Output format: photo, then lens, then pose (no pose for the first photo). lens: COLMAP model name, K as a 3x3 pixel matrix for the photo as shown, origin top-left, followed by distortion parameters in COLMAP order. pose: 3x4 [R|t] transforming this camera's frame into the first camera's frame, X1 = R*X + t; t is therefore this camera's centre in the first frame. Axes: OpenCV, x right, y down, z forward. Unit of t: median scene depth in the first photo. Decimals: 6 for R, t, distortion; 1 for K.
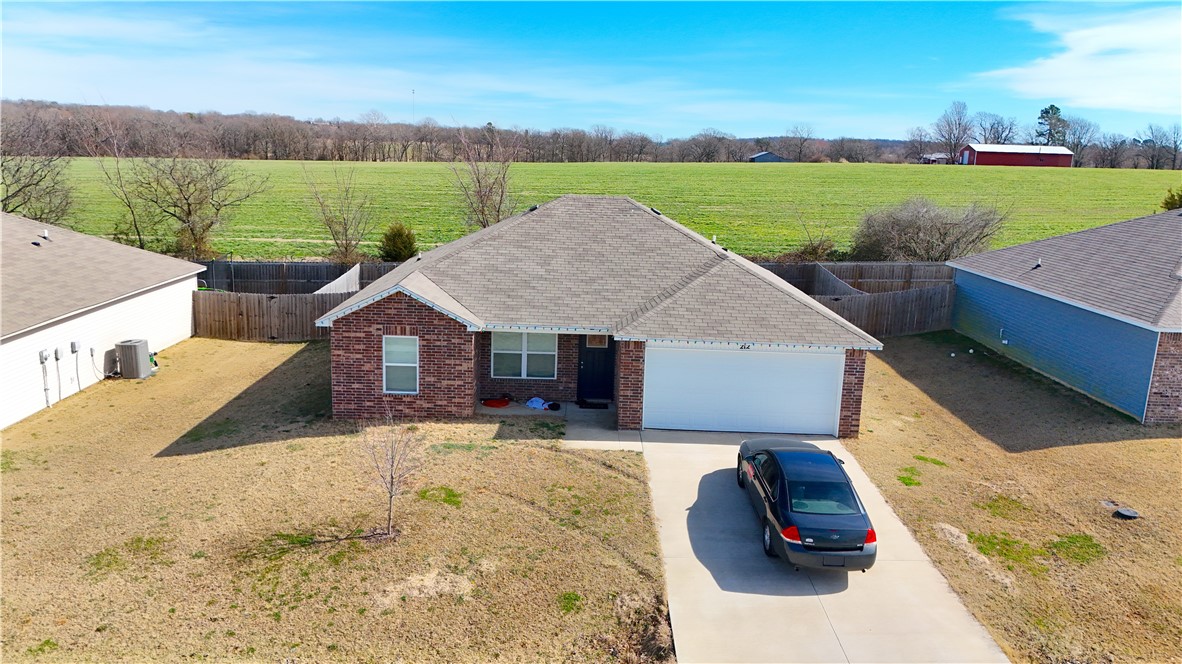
lens RADIAL K [[867.8, 0, 594.2], [0, 867.8, 313.6], [0, 0, 1]] dist [0.068599, -0.054864]
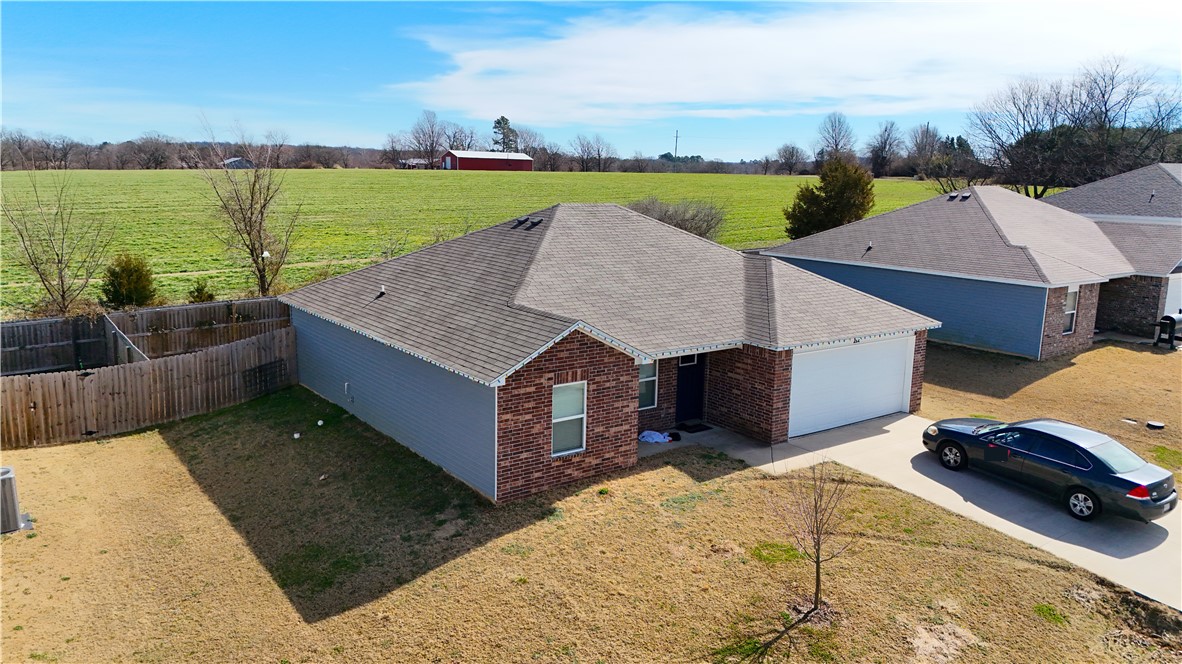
lens RADIAL K [[867.8, 0, 587.9], [0, 867.8, 313.3], [0, 0, 1]] dist [0.068599, -0.054864]
pose [[0.815205, -0.112651, 0.568112, -0.642520], [0.117020, 0.992708, 0.028928, -0.058490], [-0.567228, 0.042898, 0.822443, 0.315882]]
